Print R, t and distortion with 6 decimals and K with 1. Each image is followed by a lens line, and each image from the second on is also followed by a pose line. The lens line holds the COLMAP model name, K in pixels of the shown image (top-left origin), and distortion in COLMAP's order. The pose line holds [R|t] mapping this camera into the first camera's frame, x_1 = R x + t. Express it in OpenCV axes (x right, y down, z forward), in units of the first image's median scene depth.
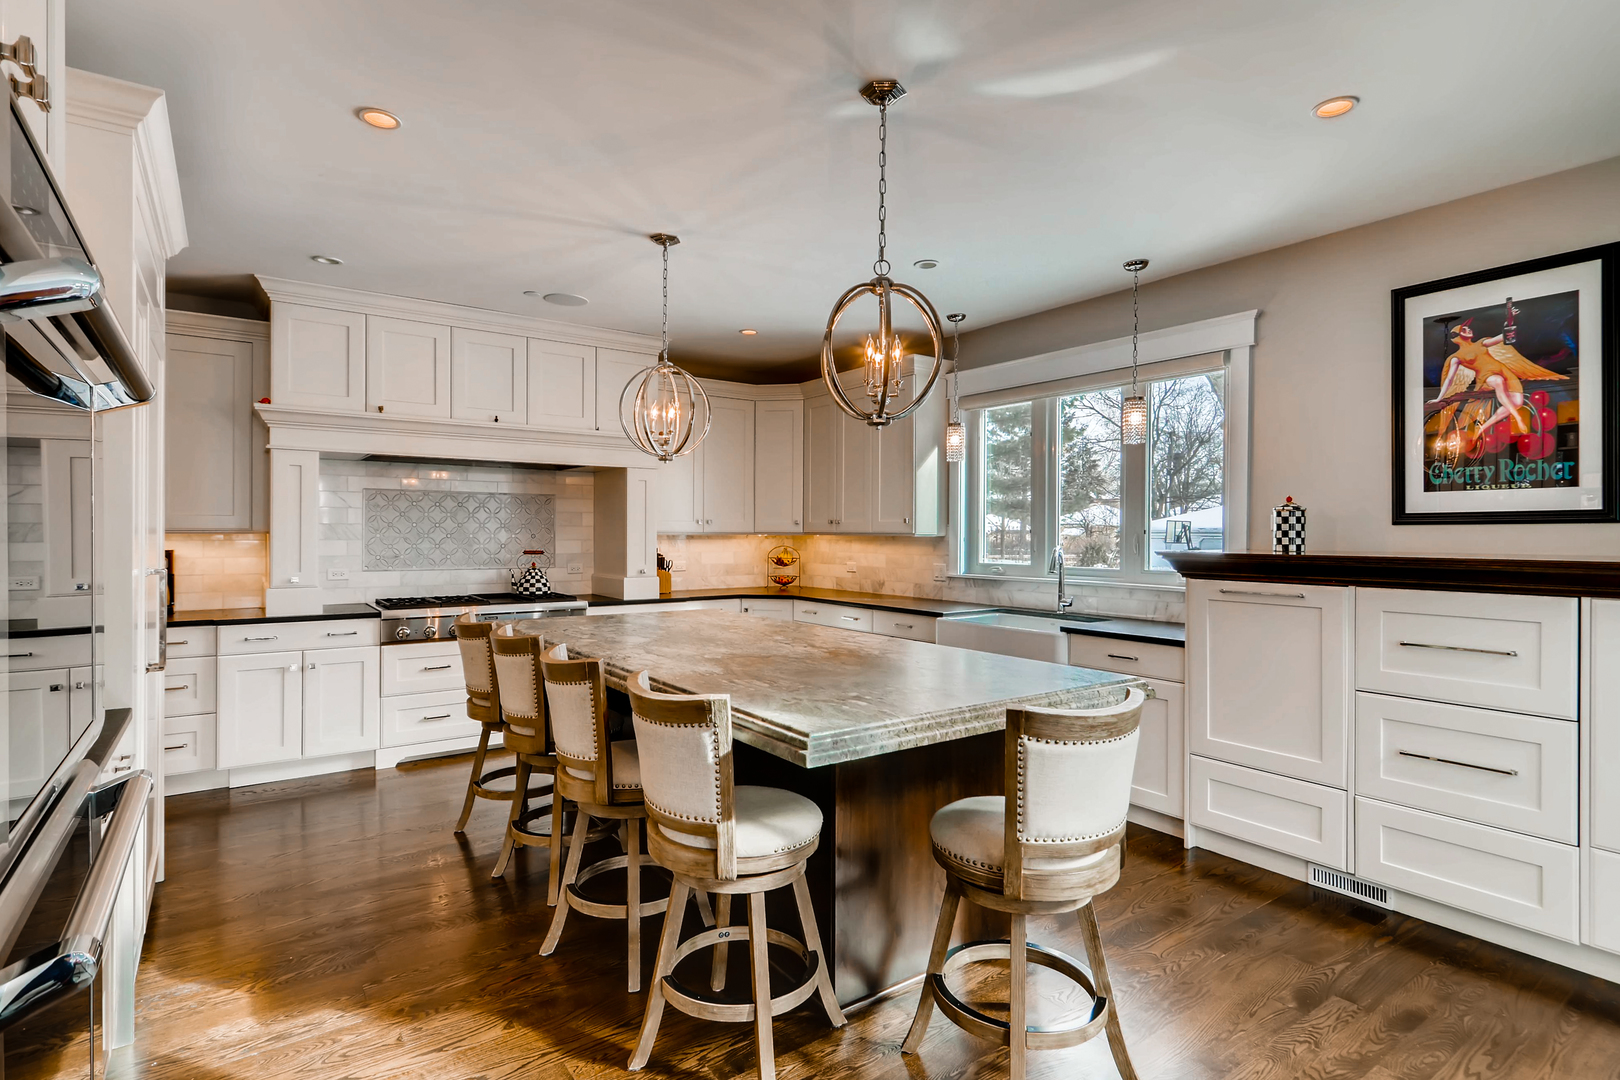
lens RADIAL K [[806.1, 0, 801.6], [0, 806.1, 540.3], [0, 0, 1]] dist [-0.001841, 0.000203]
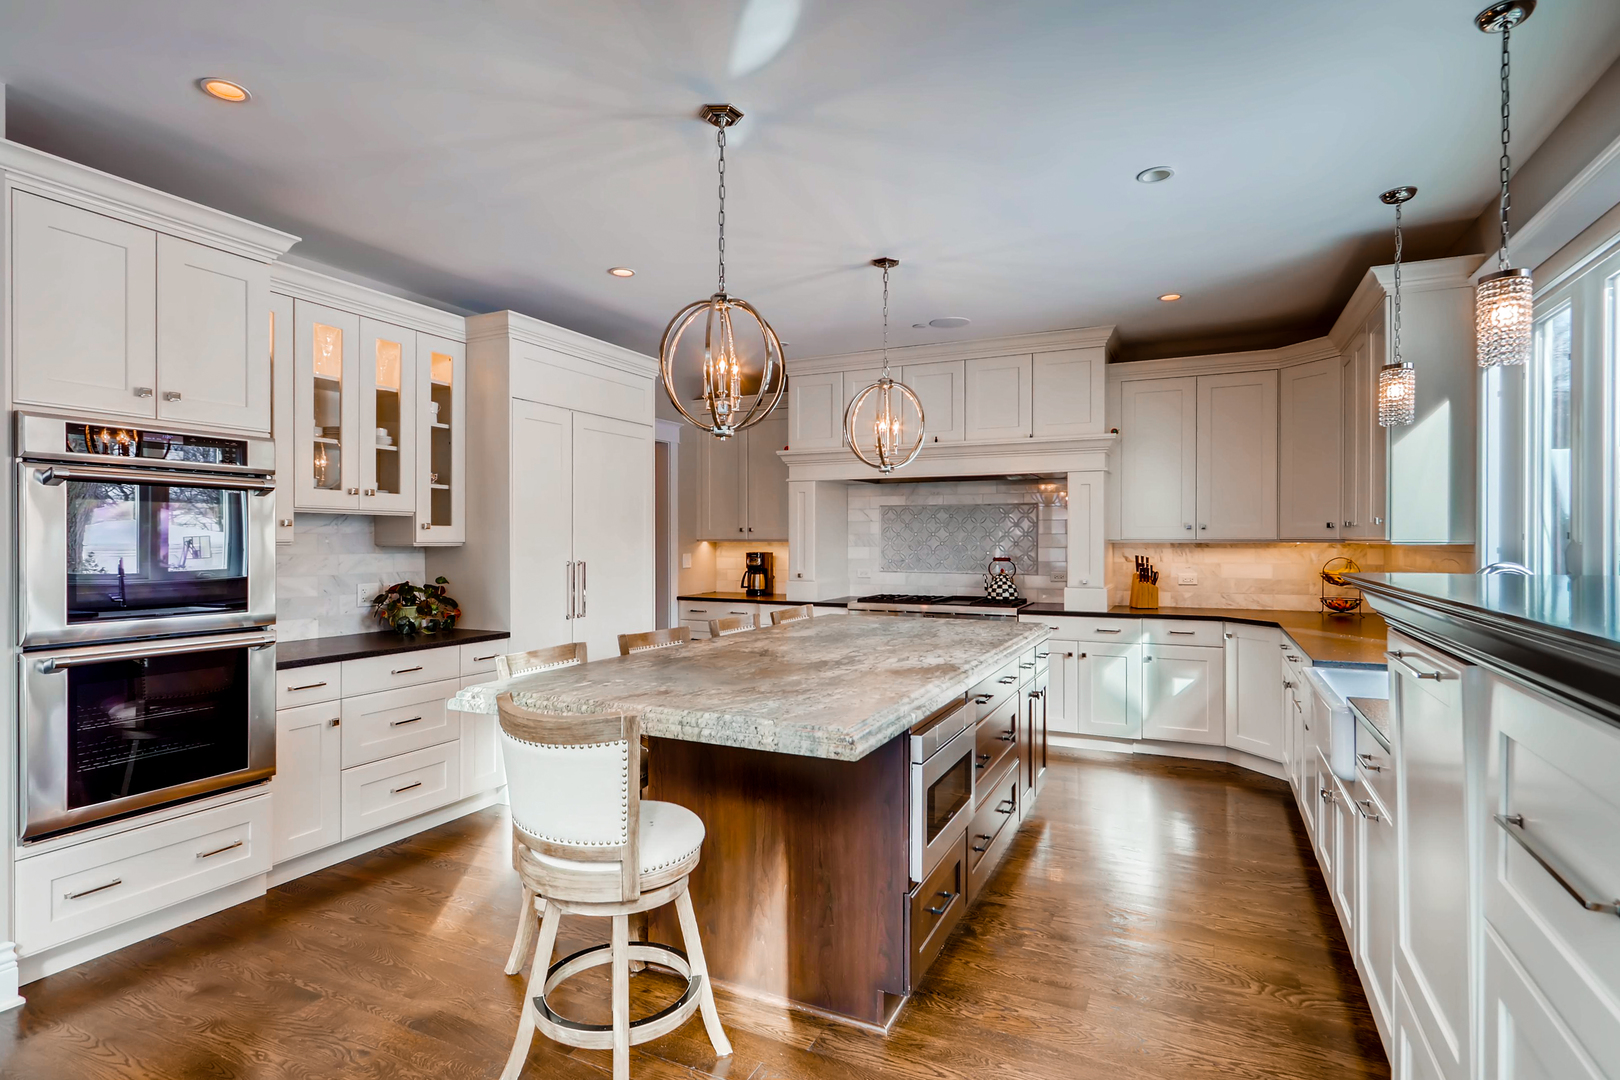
lens RADIAL K [[806.1, 0, 806.7], [0, 806.1, 537.3], [0, 0, 1]] dist [-0.001841, 0.000203]
pose [[0.484989, -0.006929, -0.874493, 0.476355], [-0.007006, 0.999906, -0.011808, 0.000444], [0.874492, 0.011853, 0.484895, 0.275209]]
